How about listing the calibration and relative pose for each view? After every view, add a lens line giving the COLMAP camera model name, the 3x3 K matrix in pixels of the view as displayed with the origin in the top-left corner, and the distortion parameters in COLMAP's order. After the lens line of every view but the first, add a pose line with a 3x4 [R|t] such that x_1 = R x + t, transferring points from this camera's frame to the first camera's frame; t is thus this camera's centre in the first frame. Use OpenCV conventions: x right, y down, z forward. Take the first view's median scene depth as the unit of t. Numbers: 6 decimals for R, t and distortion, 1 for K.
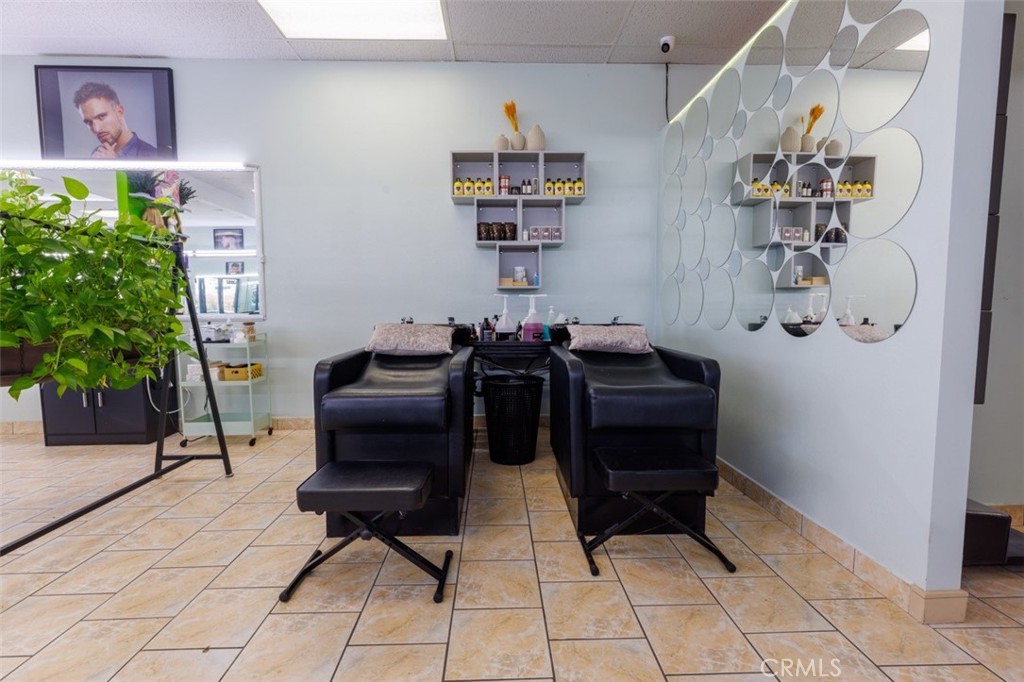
lens RADIAL K [[460.0, 0, 515.1], [0, 460.0, 341.8], [0, 0, 1]] dist [0.000510, 0.000210]
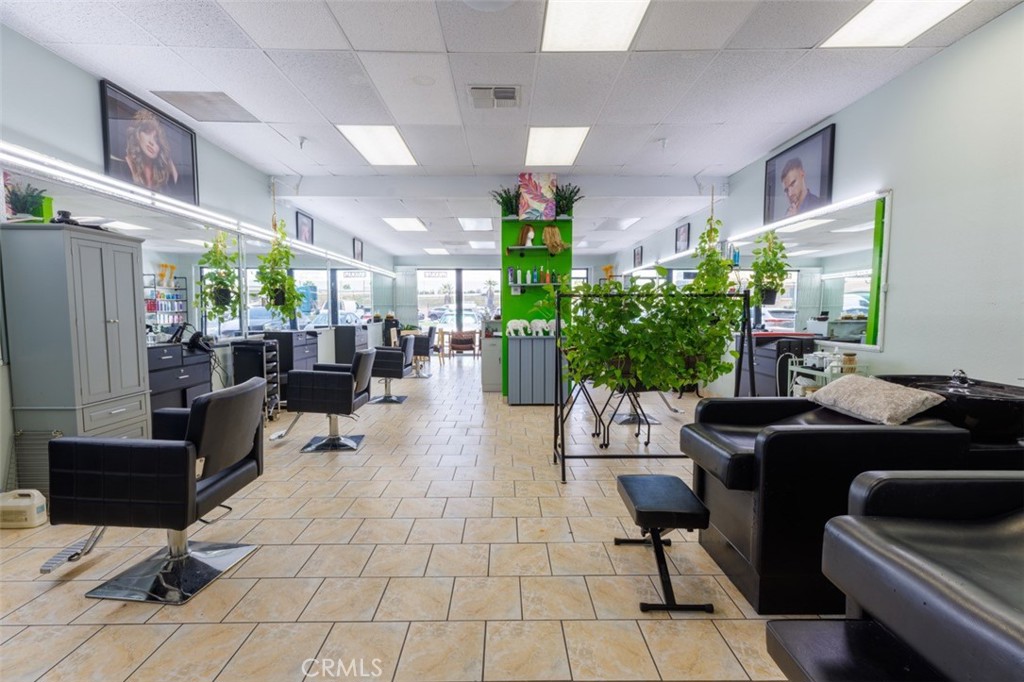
lens RADIAL K [[460.0, 0, 515.1], [0, 460.0, 341.8], [0, 0, 1]] dist [0.000510, 0.000210]
pose [[-0.017428, 0.071914, -0.997259, 0.432636], [-0.075646, 0.994457, 0.073034, -0.084905], [0.996982, 0.076711, -0.011891, 0.277284]]
